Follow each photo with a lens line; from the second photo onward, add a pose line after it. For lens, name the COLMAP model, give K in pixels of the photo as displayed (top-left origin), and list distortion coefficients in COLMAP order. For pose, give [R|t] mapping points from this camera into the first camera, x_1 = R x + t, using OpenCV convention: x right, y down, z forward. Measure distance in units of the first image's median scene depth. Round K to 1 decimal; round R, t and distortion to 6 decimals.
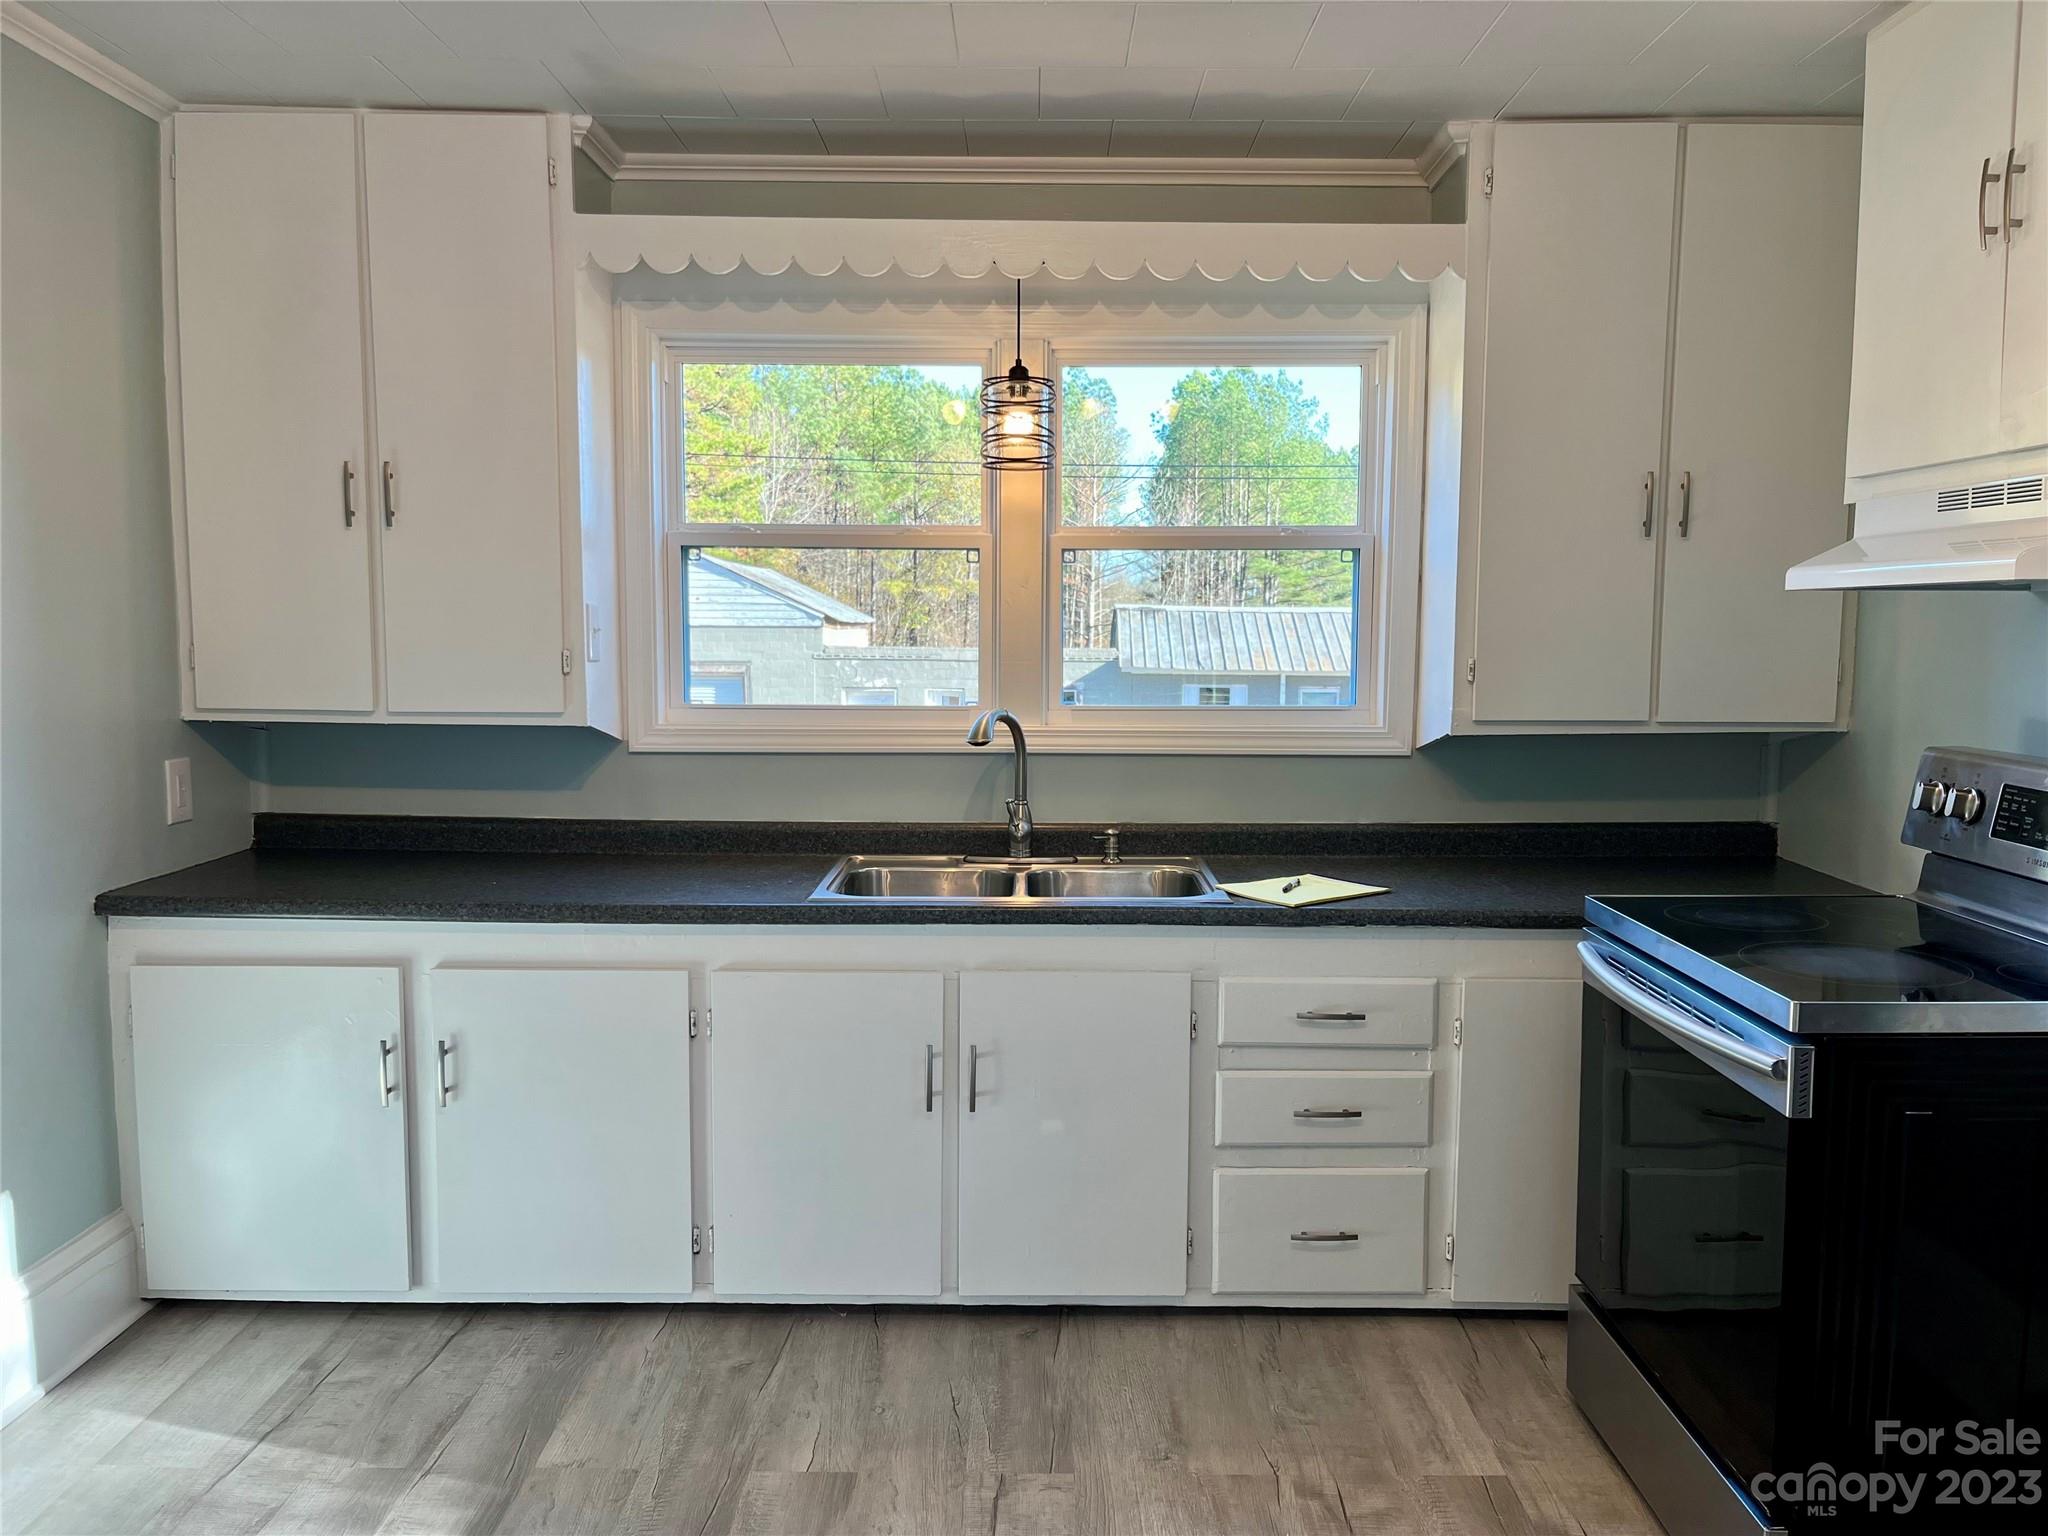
lens RADIAL K [[1547.8, 0, 1040.2], [0, 1547.8, 774.4], [0, 0, 1]] dist [0.051077, -0.063351]
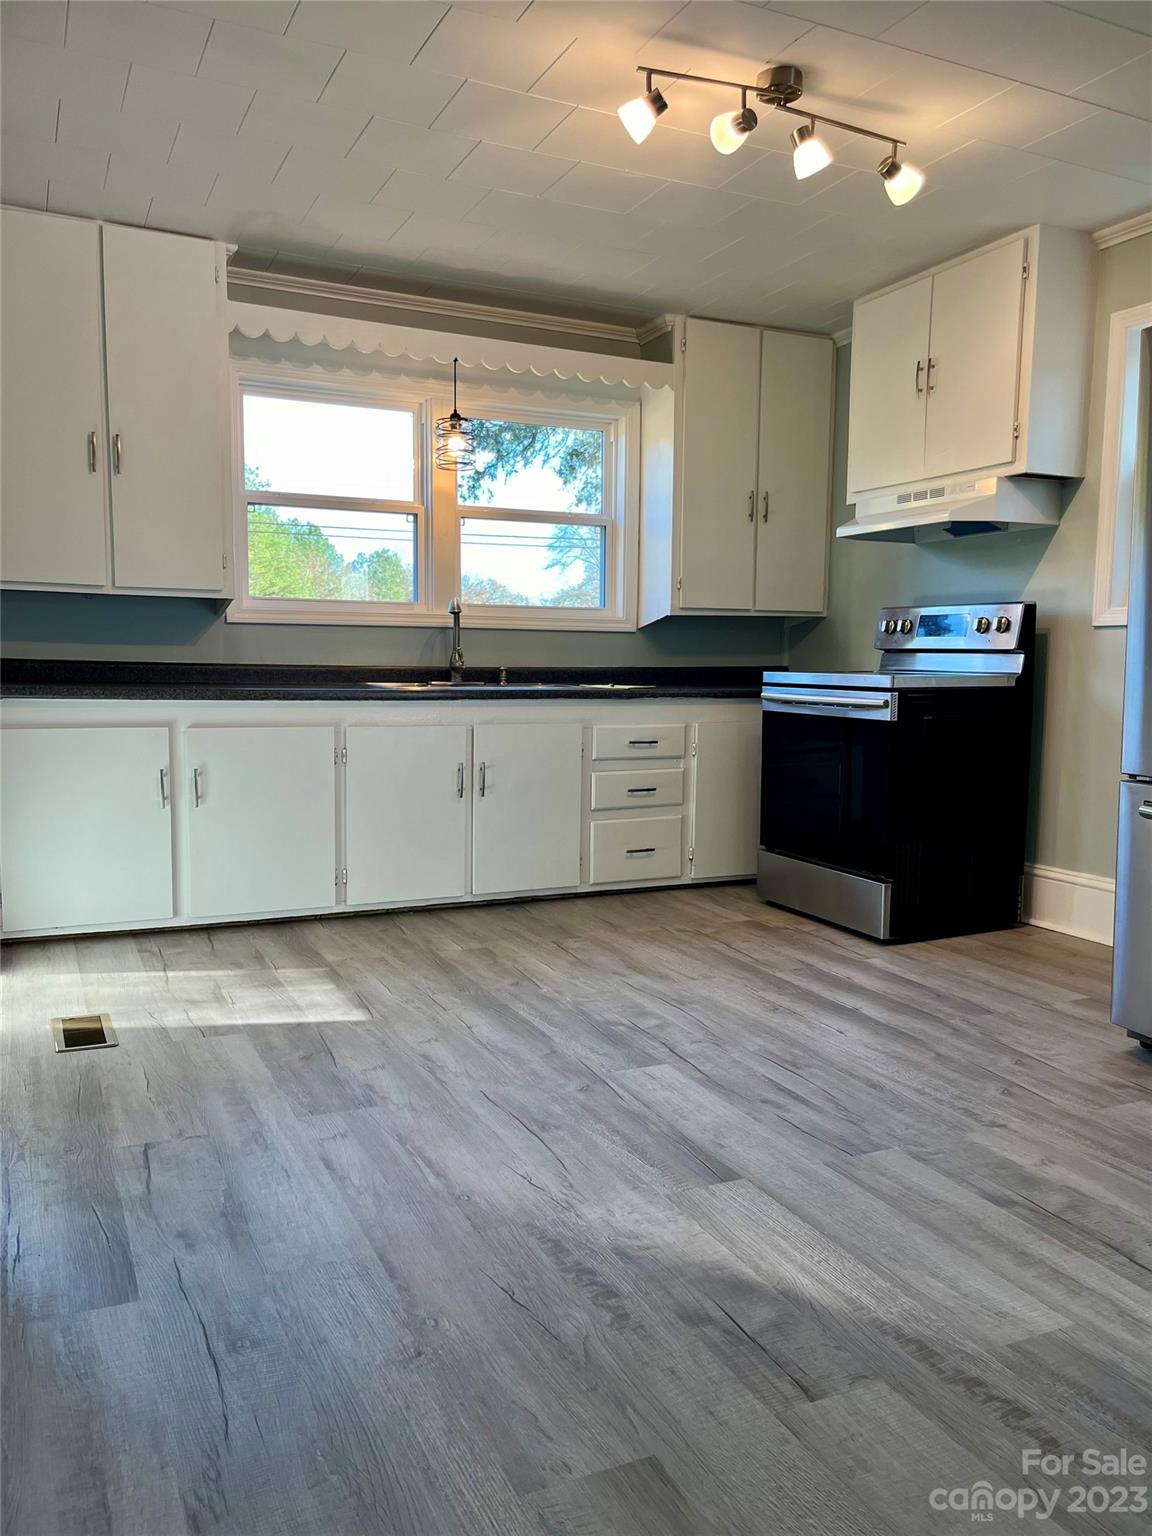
lens RADIAL K [[1160.9, 0, 580.6], [0, 1160.9, 780.6], [0, 0, 1]] dist [0.051077, -0.063351]
pose [[0.902545, -0.041226, 0.428617, -0.537771], [0.037717, 0.999149, 0.016681, 0.172164], [-0.428940, 0.001110, 0.903332, -0.353926]]
